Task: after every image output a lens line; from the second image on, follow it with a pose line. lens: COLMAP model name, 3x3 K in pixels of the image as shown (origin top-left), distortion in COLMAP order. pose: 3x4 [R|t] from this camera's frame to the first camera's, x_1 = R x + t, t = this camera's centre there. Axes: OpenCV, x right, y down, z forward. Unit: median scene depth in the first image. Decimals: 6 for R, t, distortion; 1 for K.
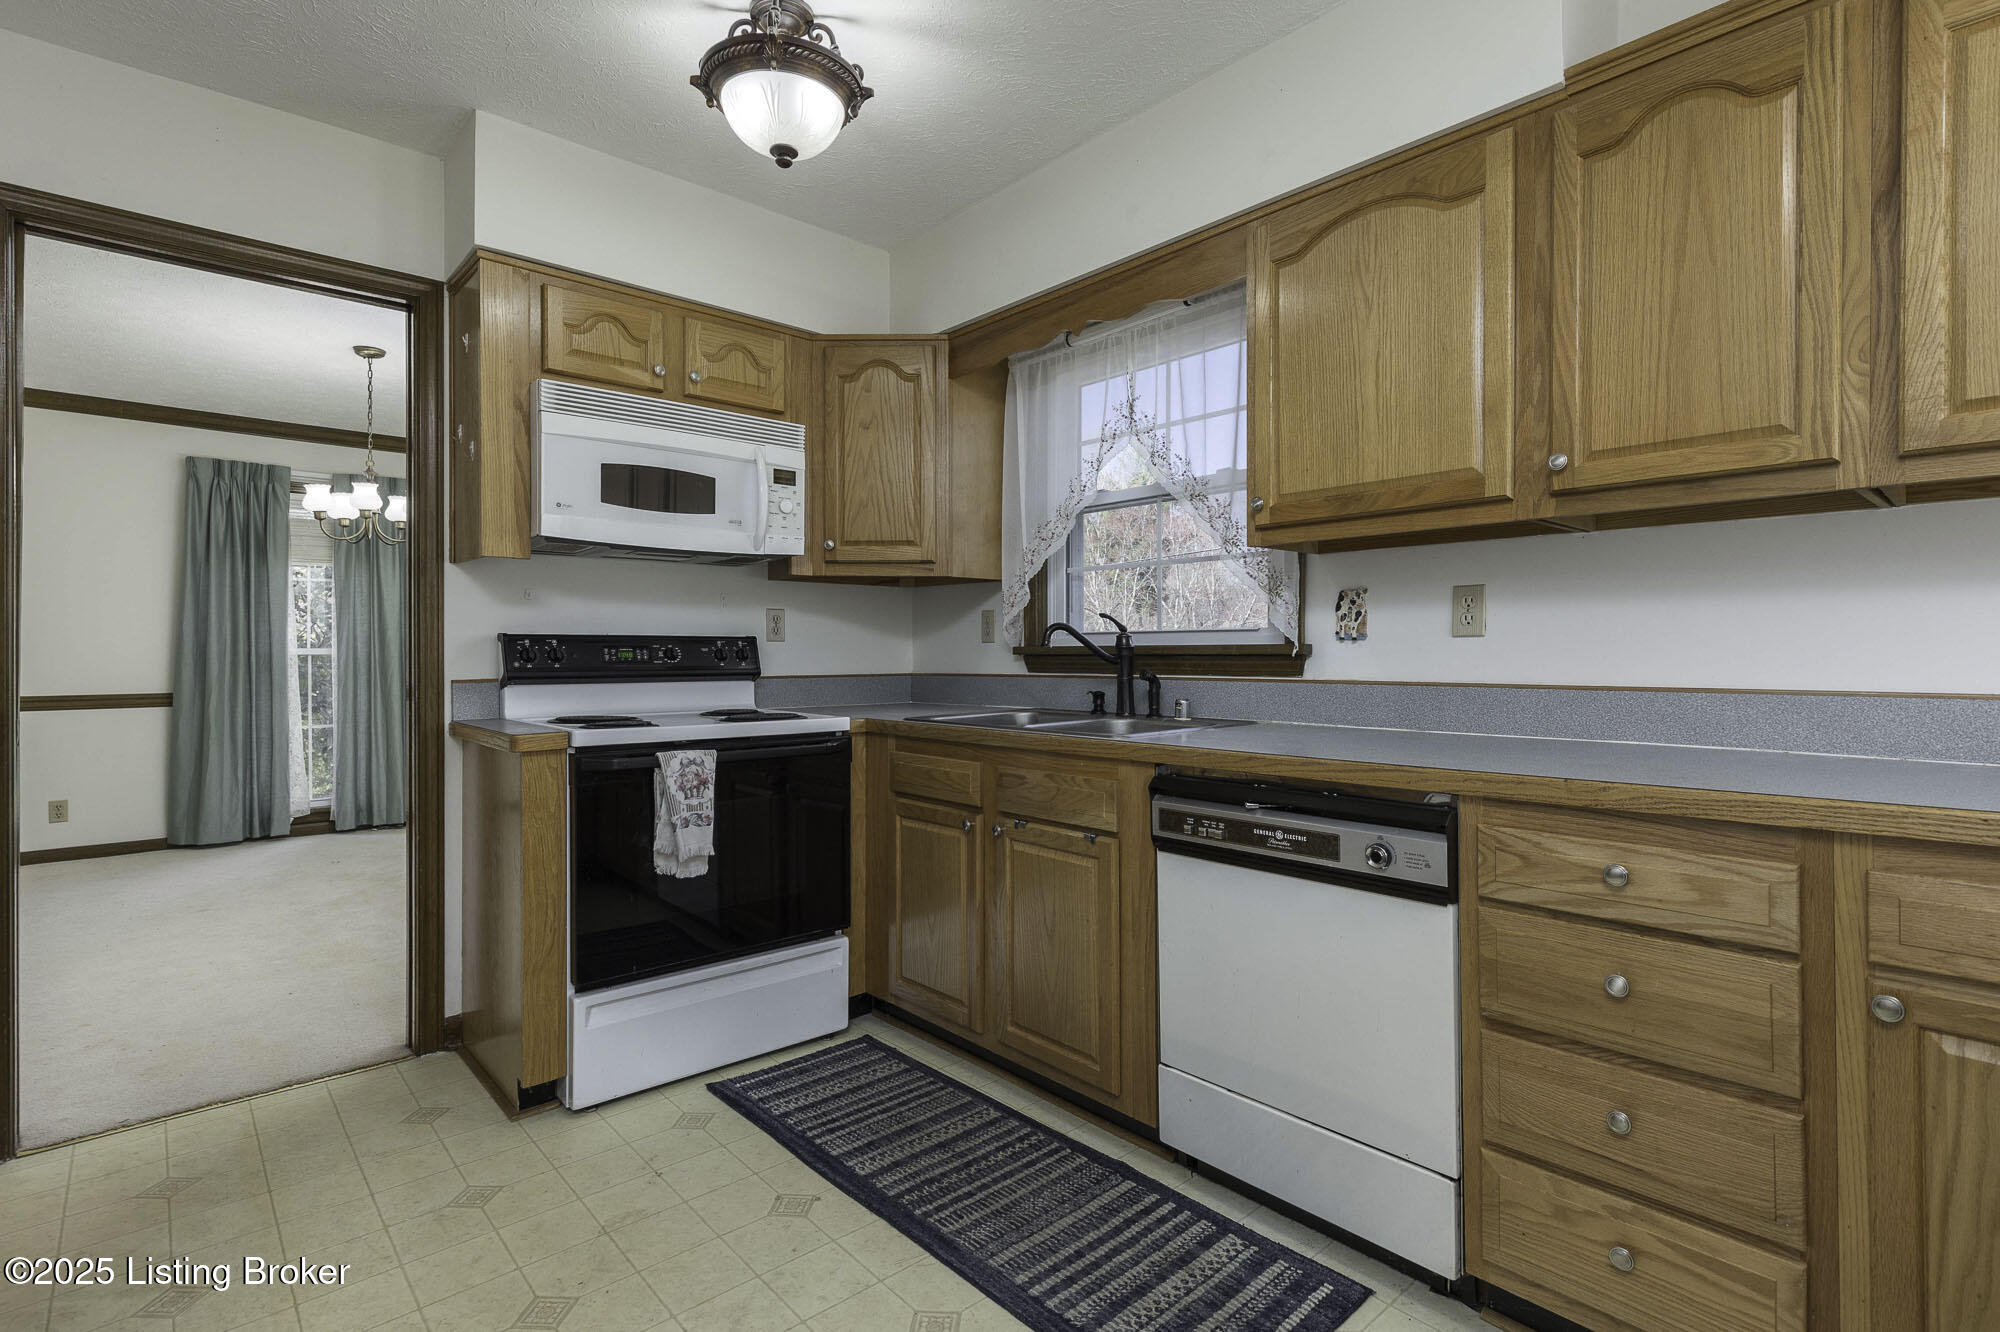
lens RADIAL K [[954.9, 0, 998.2], [0, 954.9, 653.4], [0, 0, 1]] dist [0.006362, -0.000591]
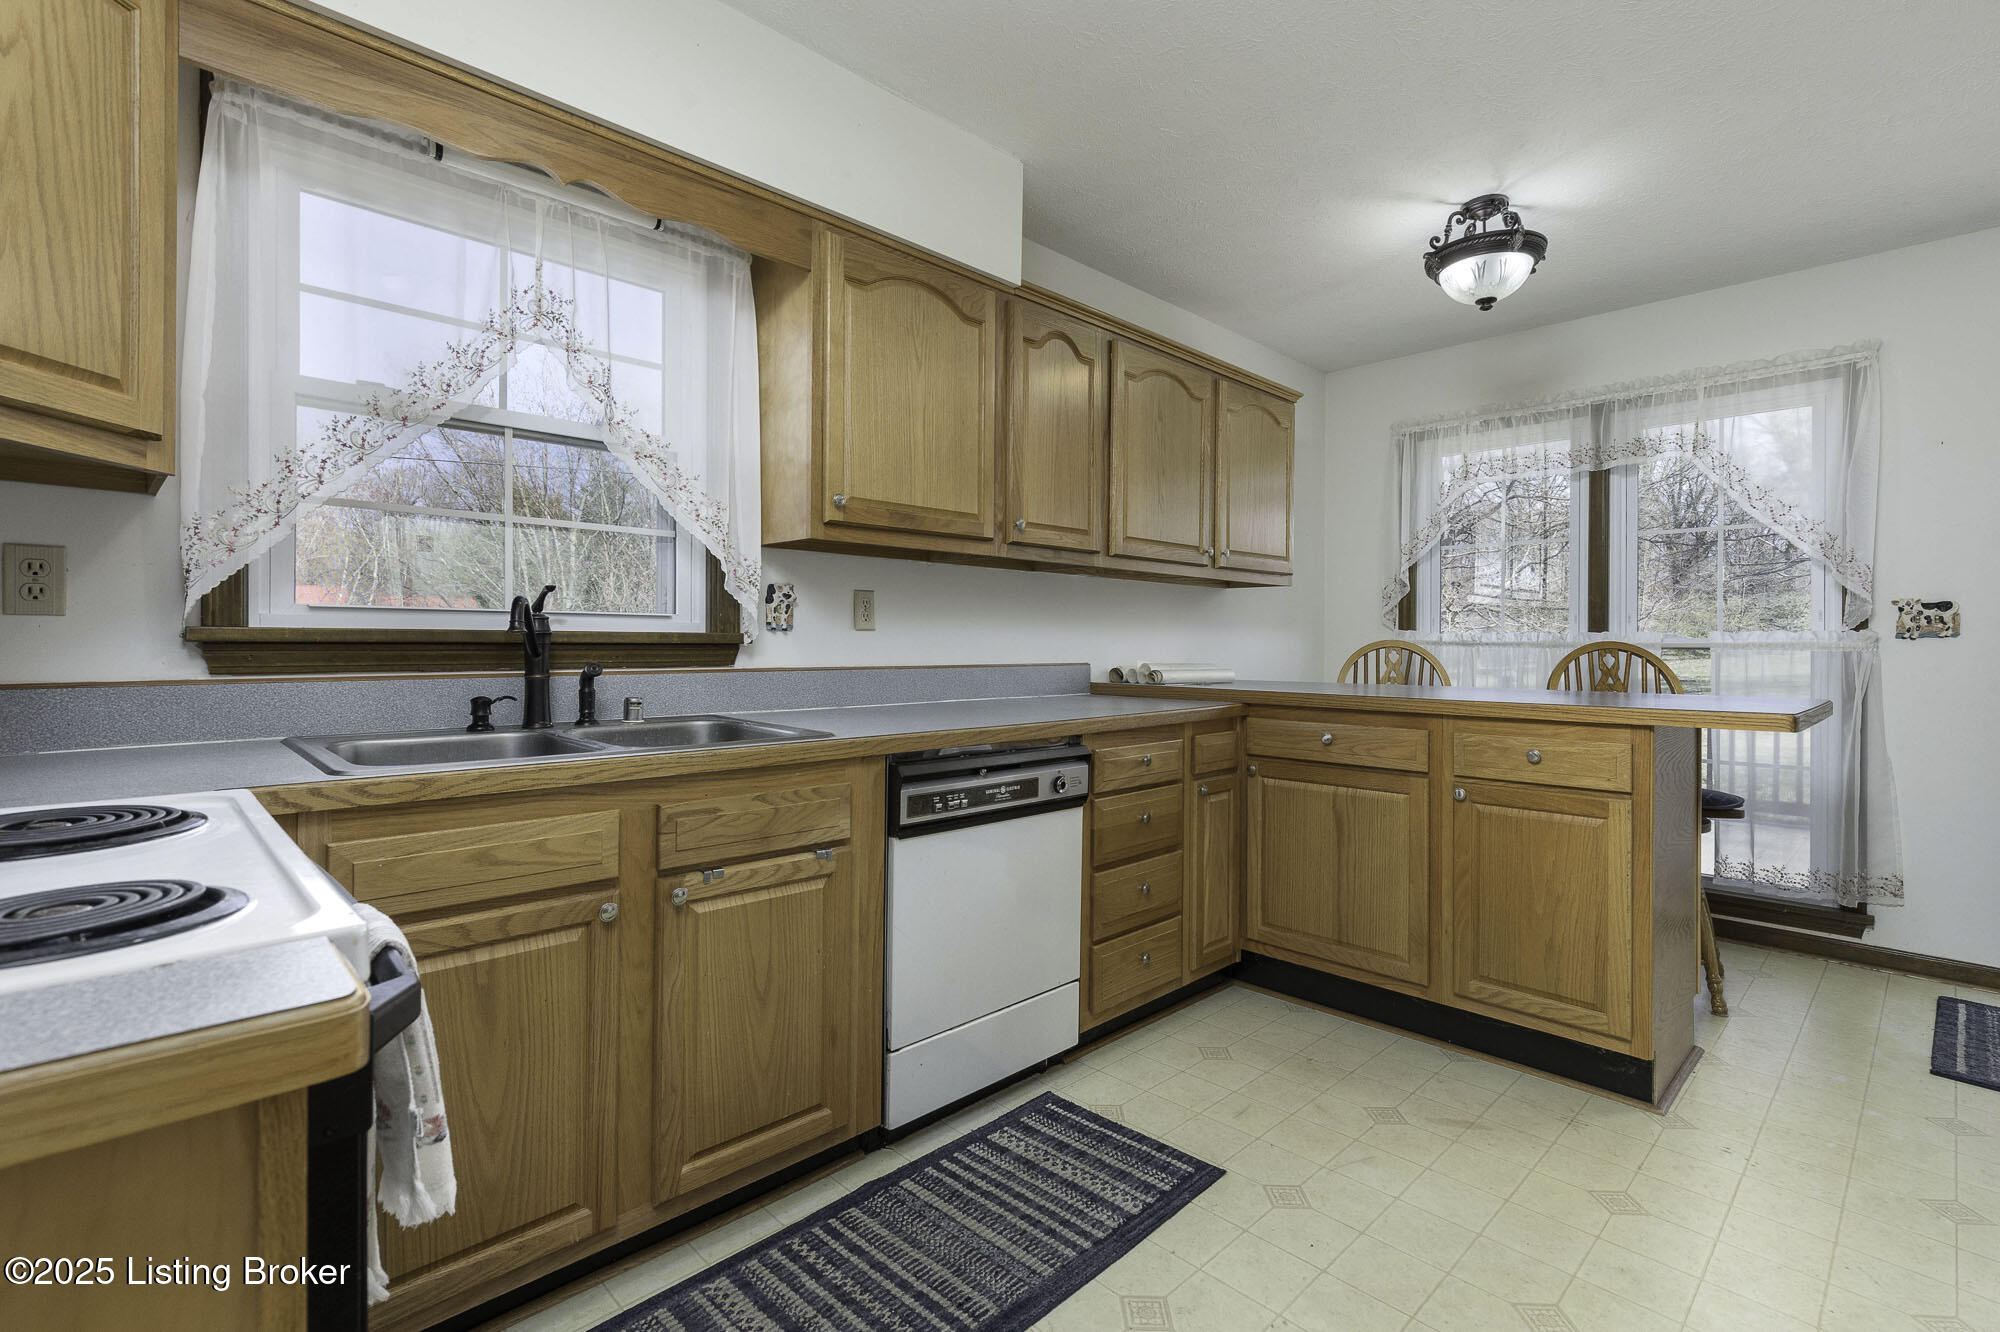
lens RADIAL K [[954.9, 0, 961.0], [0, 954.9, 644.7], [0, 0, 1]] dist [0.006362, -0.000591]
pose [[-0.044515, -0.001136, 0.999008, -1.081780], [-0.006970, 0.999975, 0.000827, -0.000586], [-0.998984, -0.006927, -0.044522, 1.264061]]
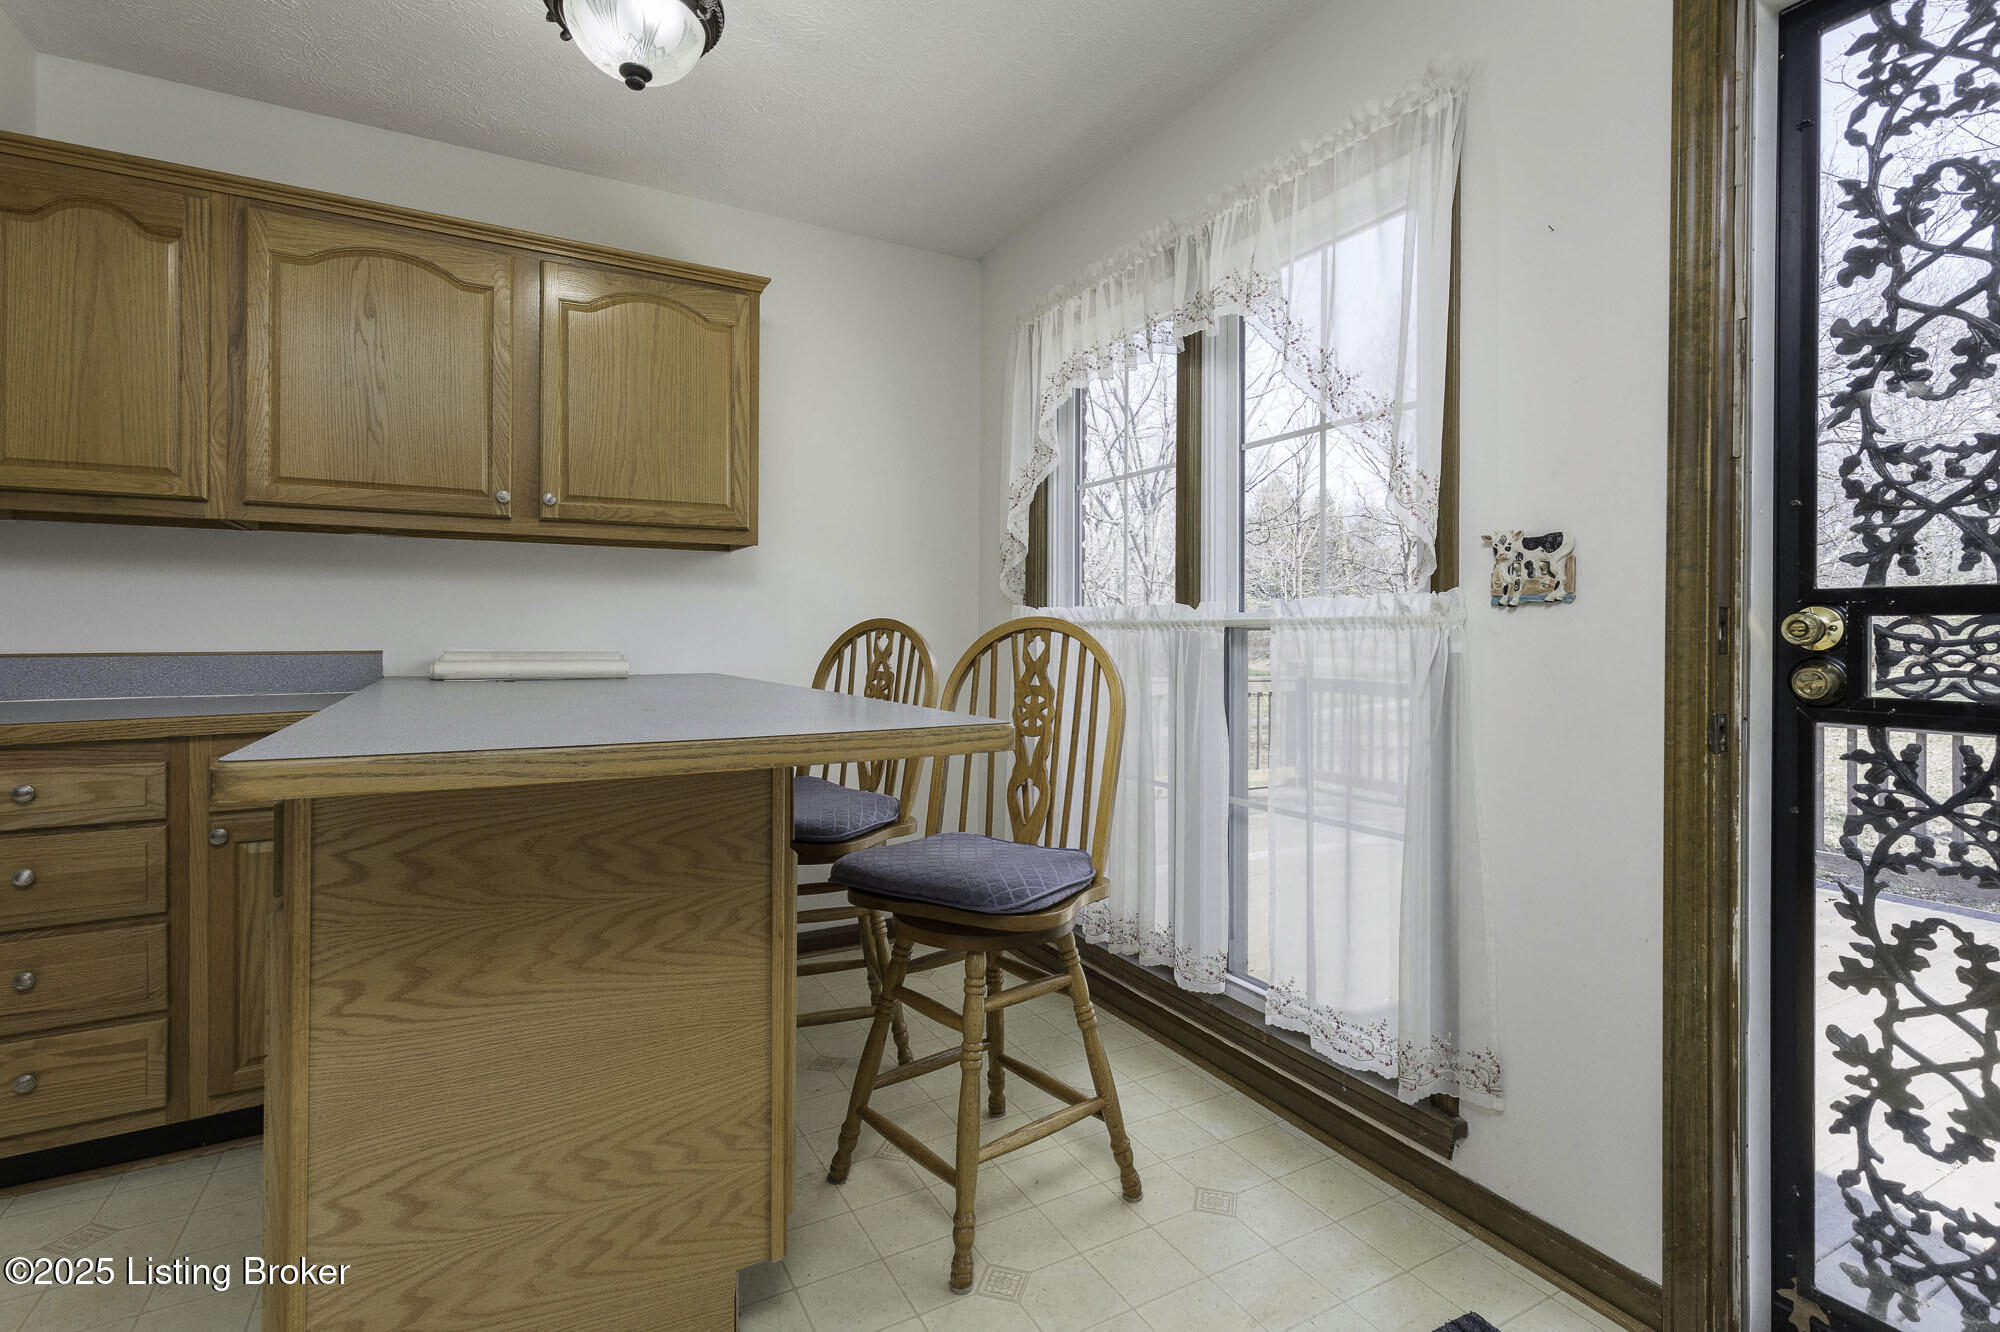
lens RADIAL K [[954.9, 0, 1021.8], [0, 954.9, 630.8], [0, 0, 1]] dist [0.006362, -0.000591]
pose [[0.214354, 0.004070, 0.976748, -0.301060], [-0.003807, 0.999987, -0.003332, 0.007264], [-0.976749, -0.003004, 0.214367, -0.534382]]
